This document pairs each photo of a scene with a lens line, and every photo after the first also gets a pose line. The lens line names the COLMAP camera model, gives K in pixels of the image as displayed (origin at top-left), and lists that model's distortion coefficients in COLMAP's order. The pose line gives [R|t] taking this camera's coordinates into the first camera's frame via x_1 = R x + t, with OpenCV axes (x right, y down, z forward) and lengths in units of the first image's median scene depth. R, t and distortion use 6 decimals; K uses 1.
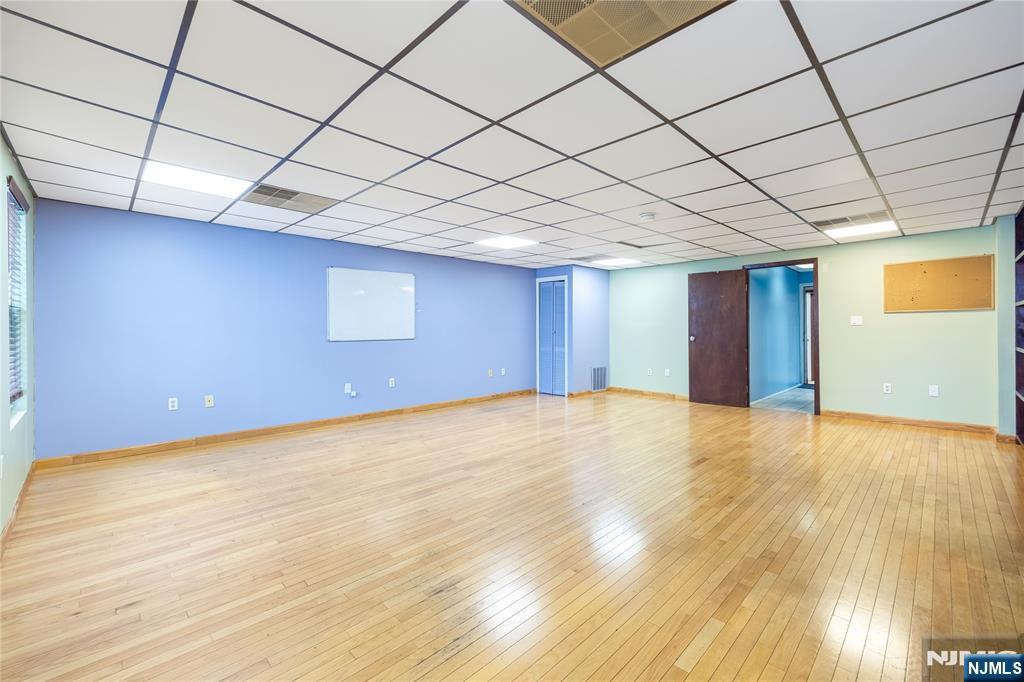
lens RADIAL K [[423.8, 0, 513.2], [0, 423.8, 326.2], [0, 0, 1]] dist [0.001886, 0.000499]
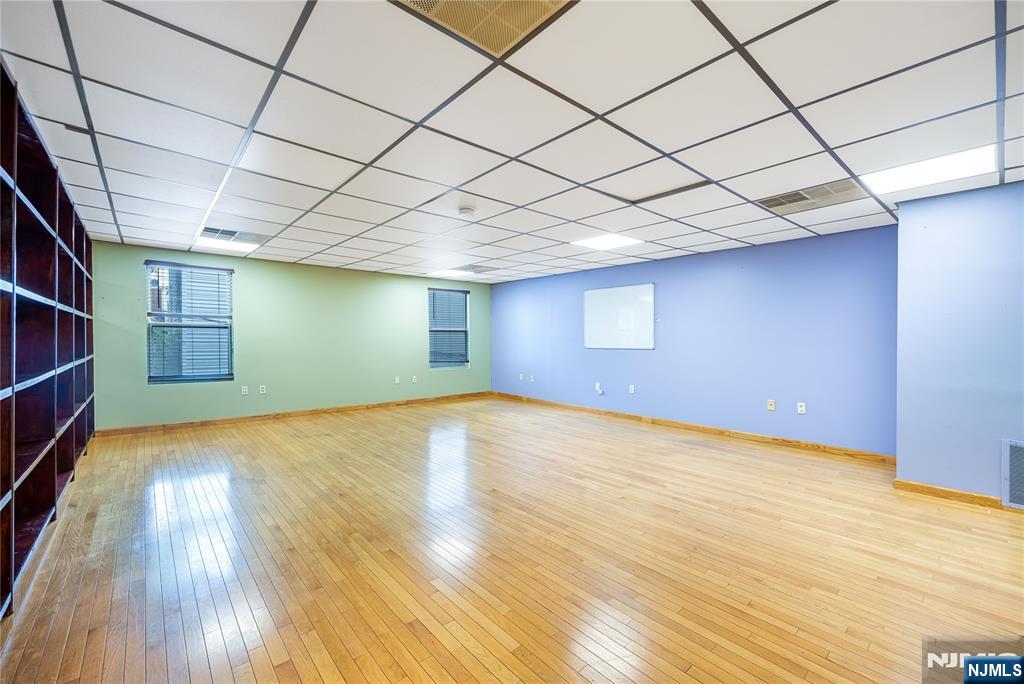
lens RADIAL K [[423.8, 0, 515.9], [0, 423.8, 343.0], [0, 0, 1]] dist [0.001886, 0.000499]
pose [[-0.063305, 0.011290, -0.997930, 0.783976], [-0.000068, 0.999936, 0.011317, 0.004468], [0.997994, 0.000784, -0.063300, 0.762214]]
